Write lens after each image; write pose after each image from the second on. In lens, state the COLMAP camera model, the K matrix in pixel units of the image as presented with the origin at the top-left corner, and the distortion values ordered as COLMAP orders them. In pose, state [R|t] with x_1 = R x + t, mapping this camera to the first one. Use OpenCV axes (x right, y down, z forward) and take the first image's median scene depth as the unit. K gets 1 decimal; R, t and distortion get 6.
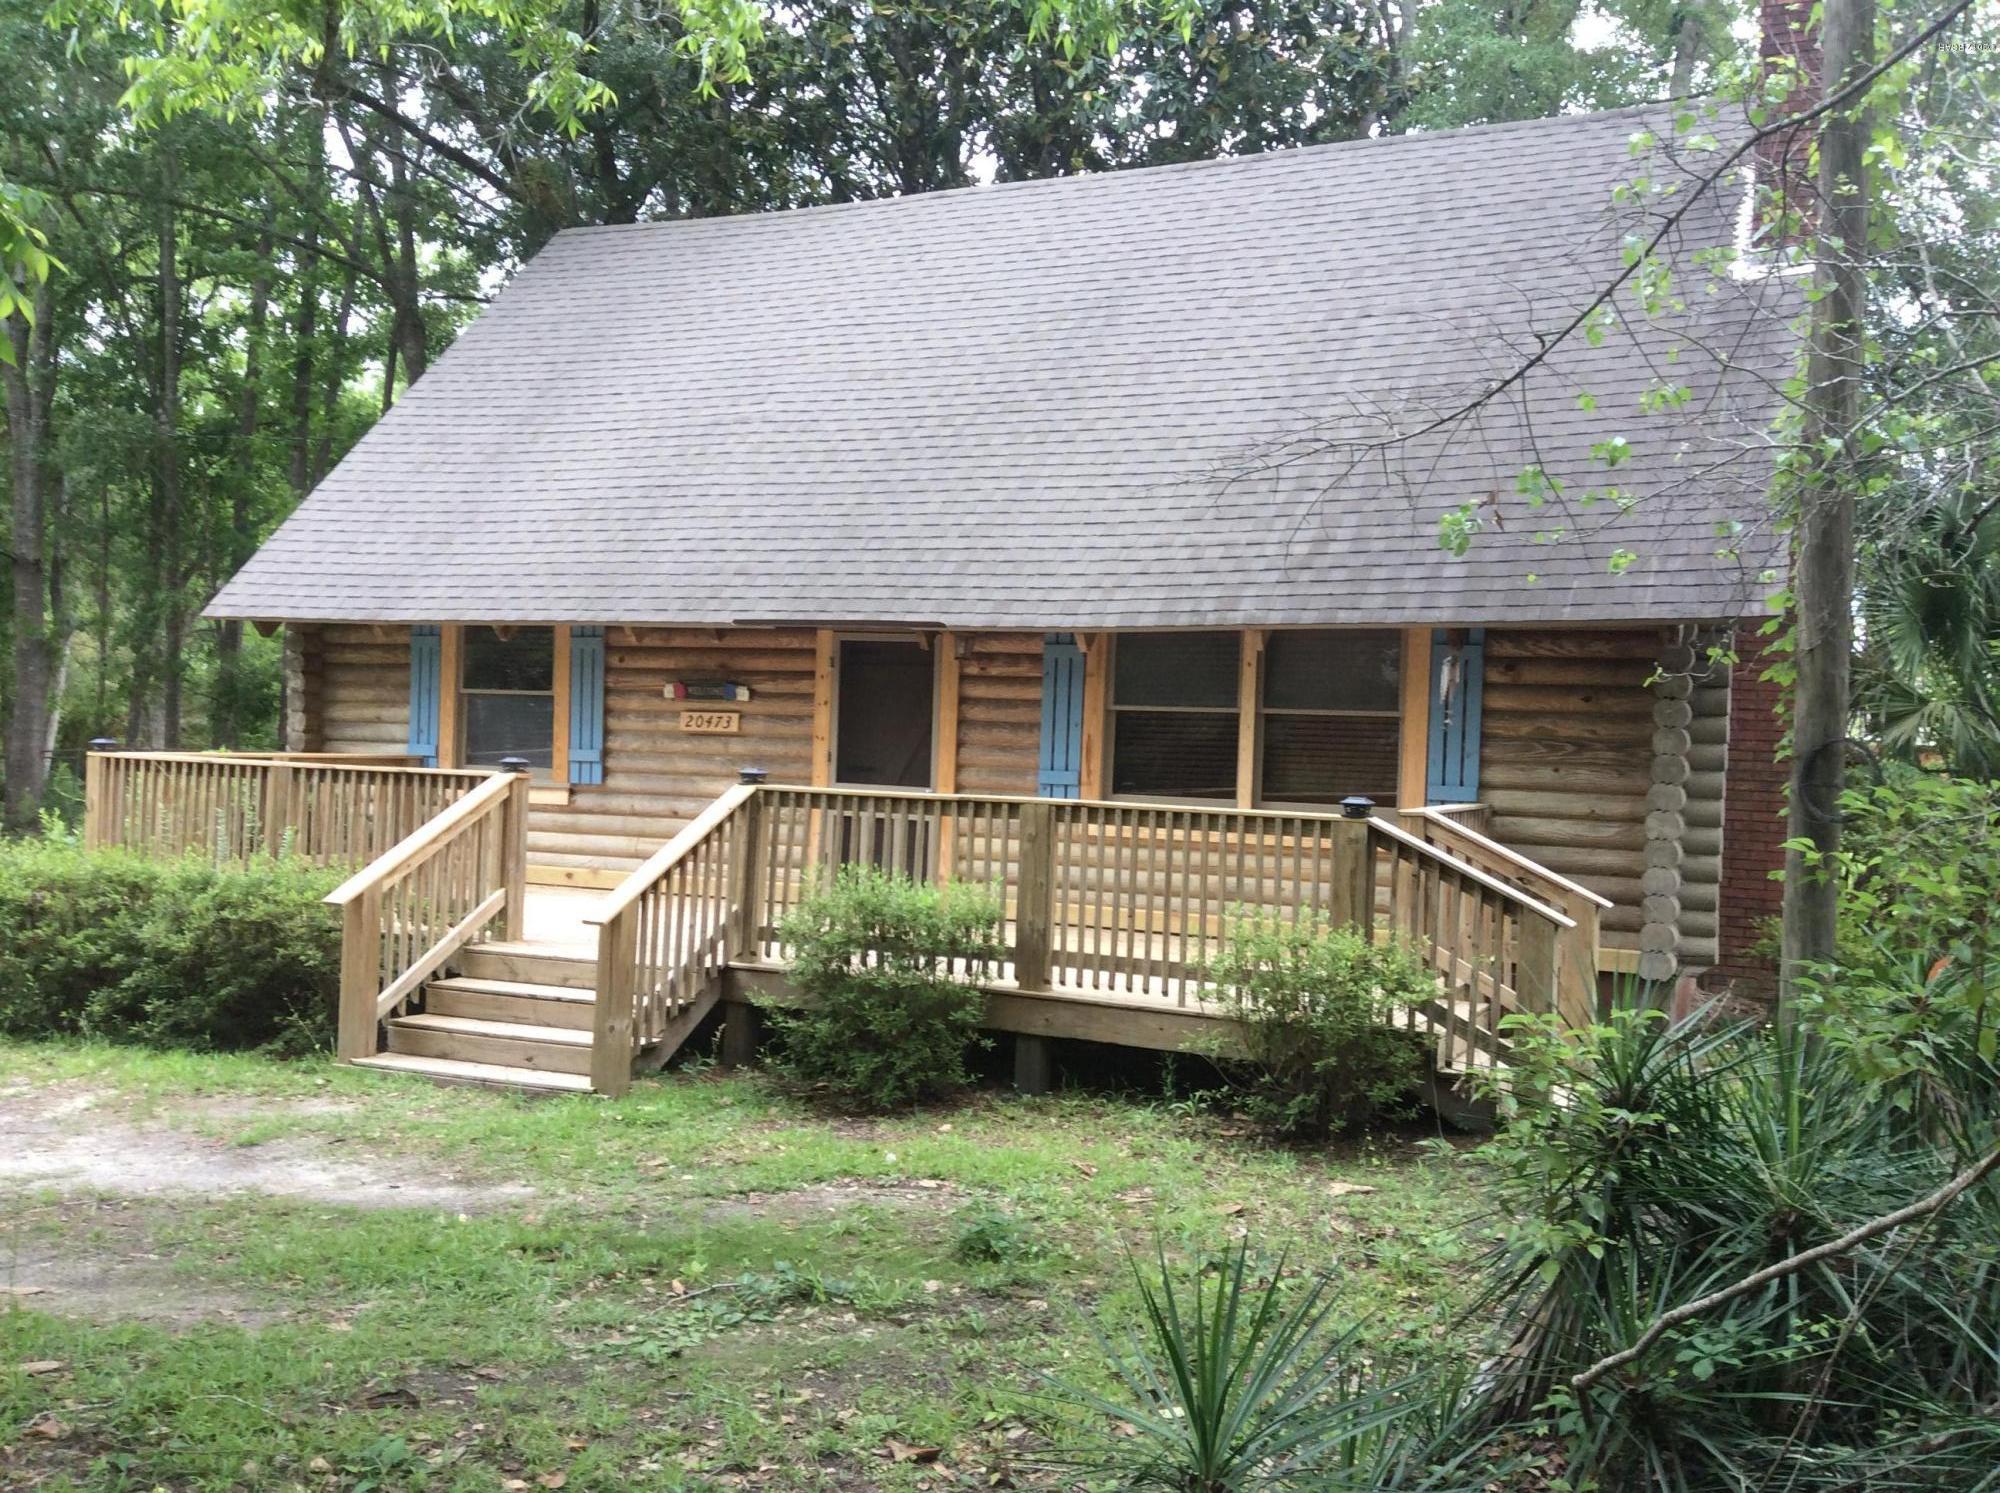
lens RADIAL K [[1902.6, 0, 1000.1], [0, 1902.6, 676.5], [0, 0, 1]] dist [0.343227, -1.027662]
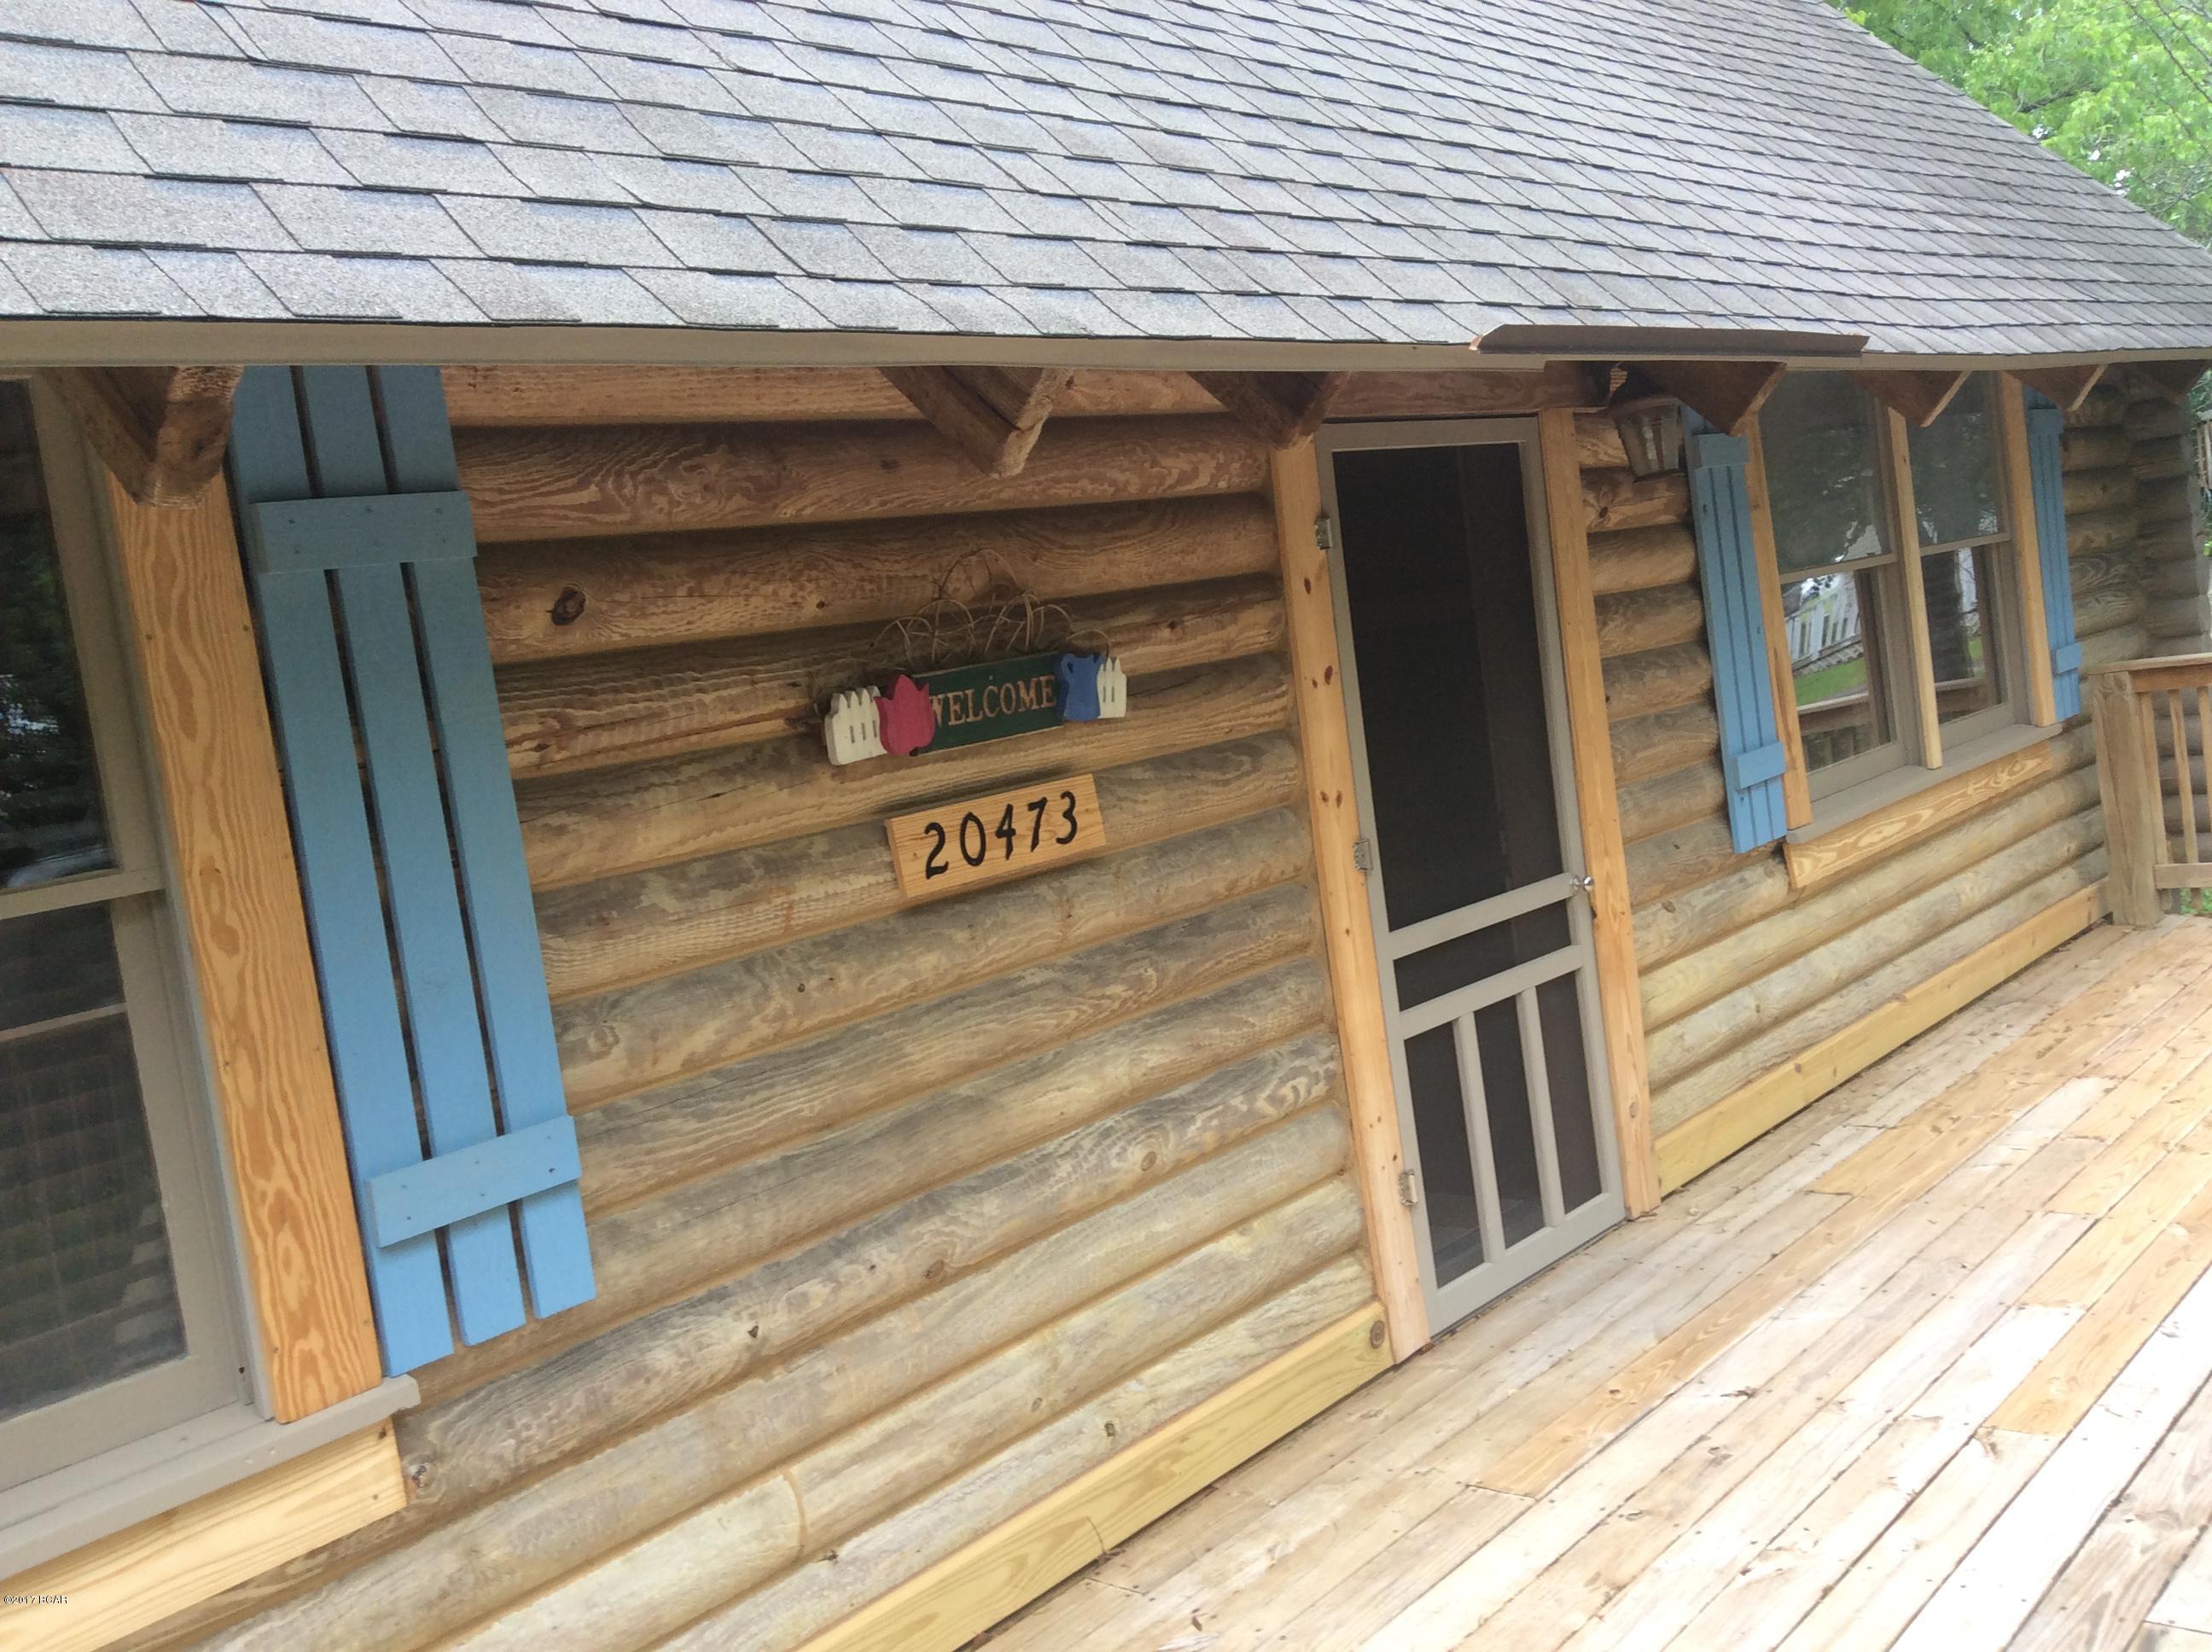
lens RADIAL K [[2005.4, 0, 1106.0], [0, 2005.4, 826.0], [0, 0, 1]] dist [0.104758, -0.000461]
pose [[0.287354, -0.163055, 0.943844, -0.402790], [0.129230, 0.982993, 0.130474, -0.007713], [-0.949066, 0.084481, 0.303539, 0.977749]]
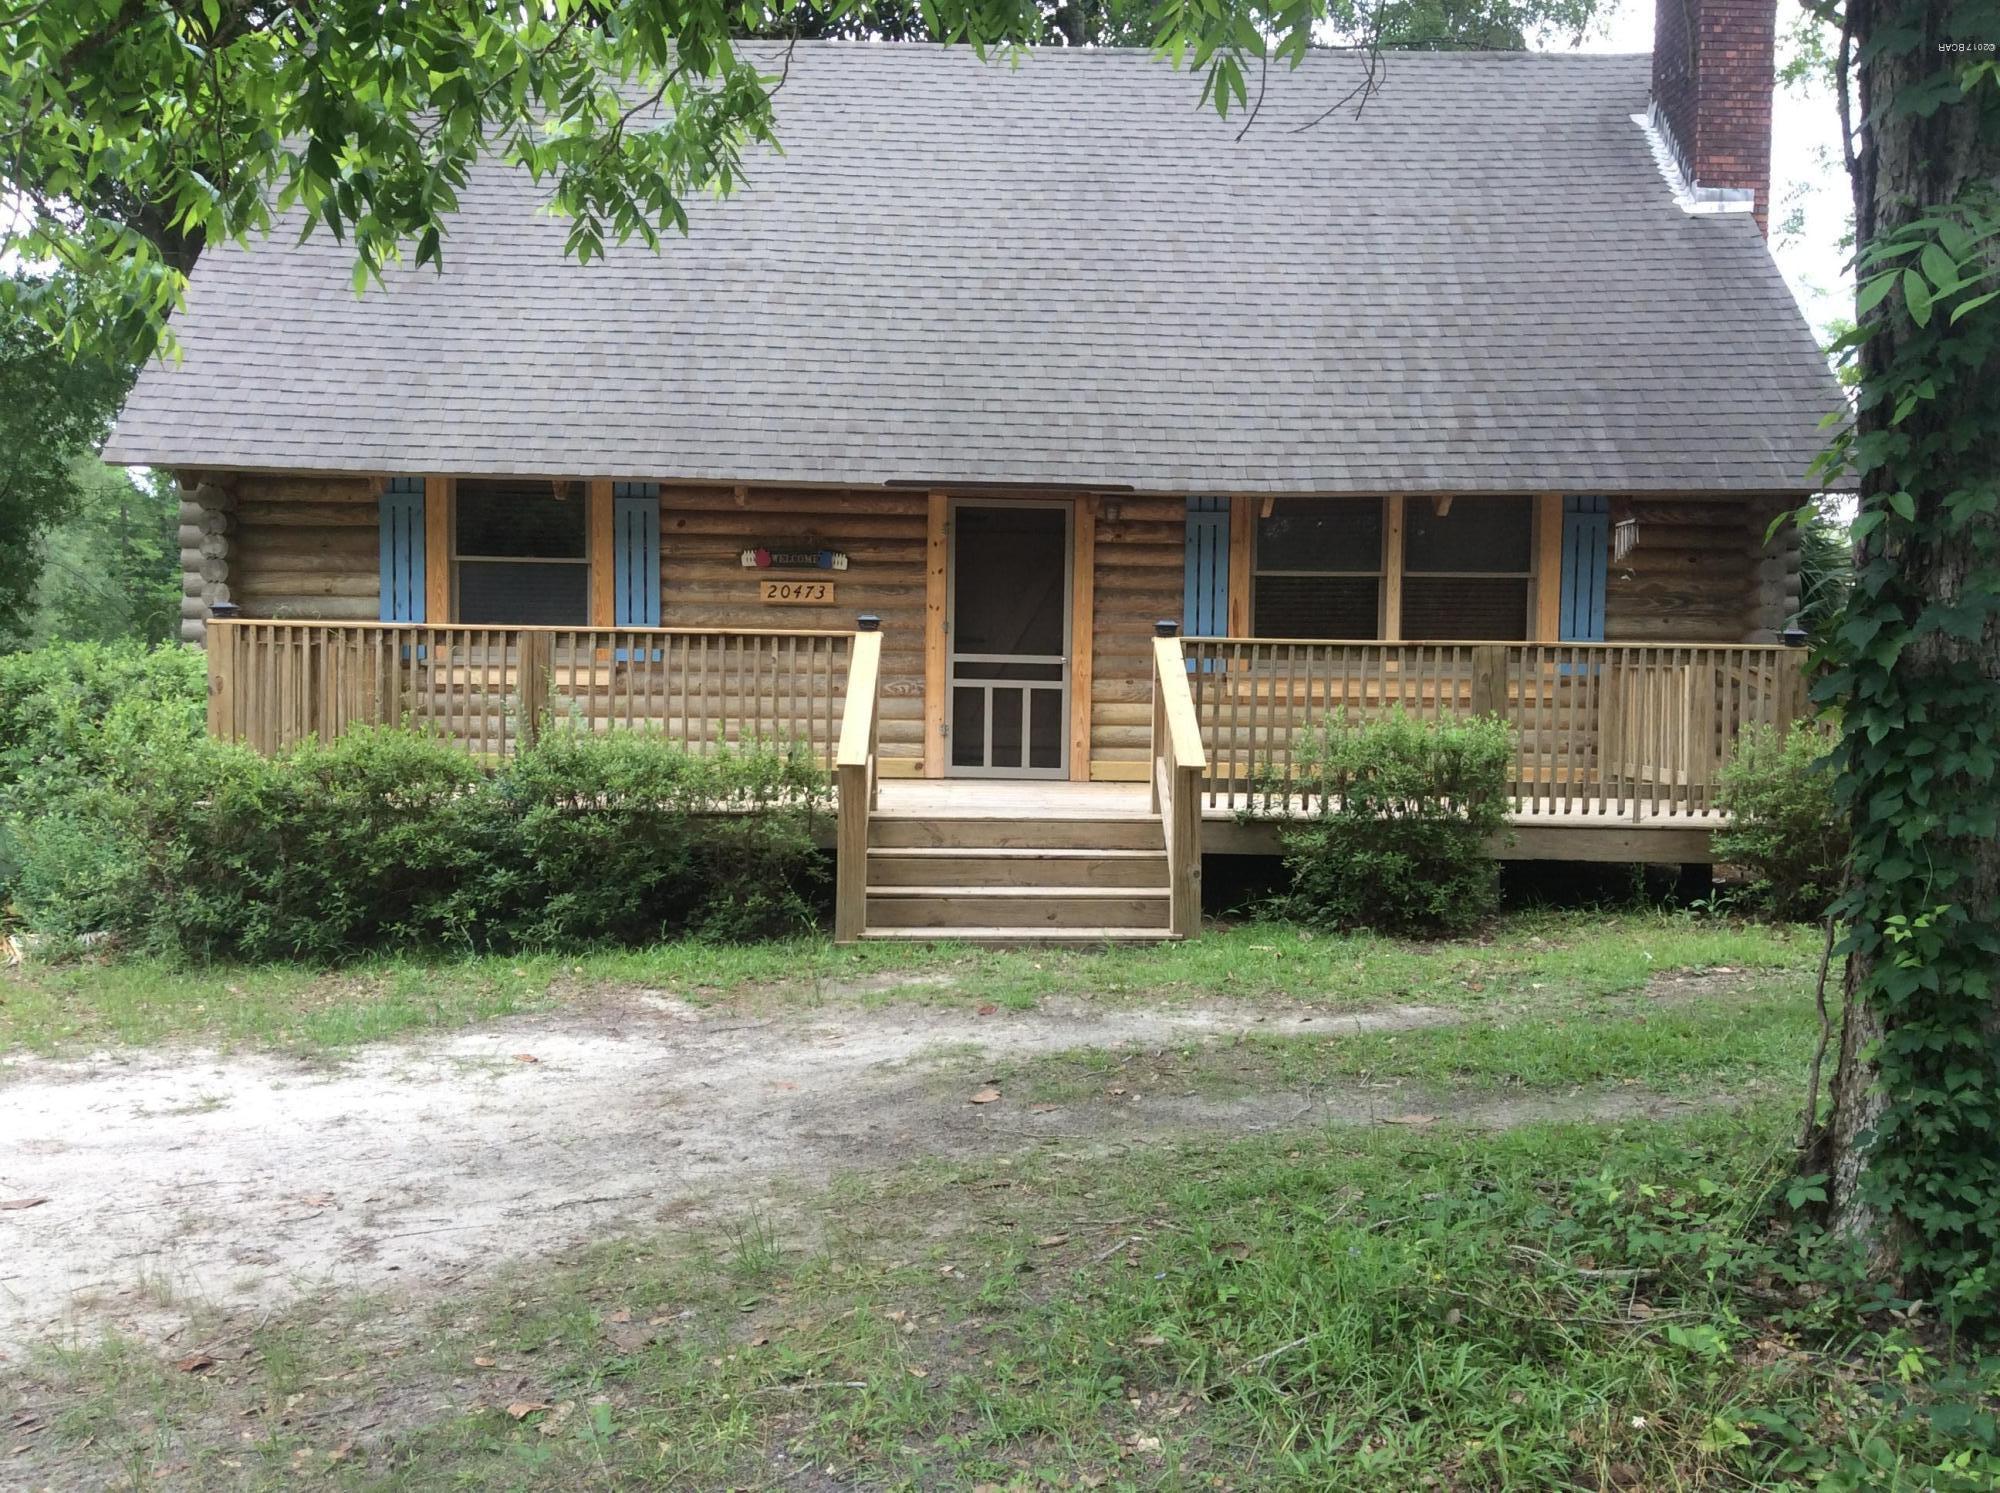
lens RADIAL K [[1862.3, 0, 1004.6], [0, 1862.3, 743.7], [0, 0, 1]] dist [0.181893, -0.335370]
pose [[0.878621, -0.036011, 0.476161, -0.533192], [0.001635, 0.997374, 0.072411, 0.033679], [-0.477518, -0.062844, 0.876372, 0.160190]]
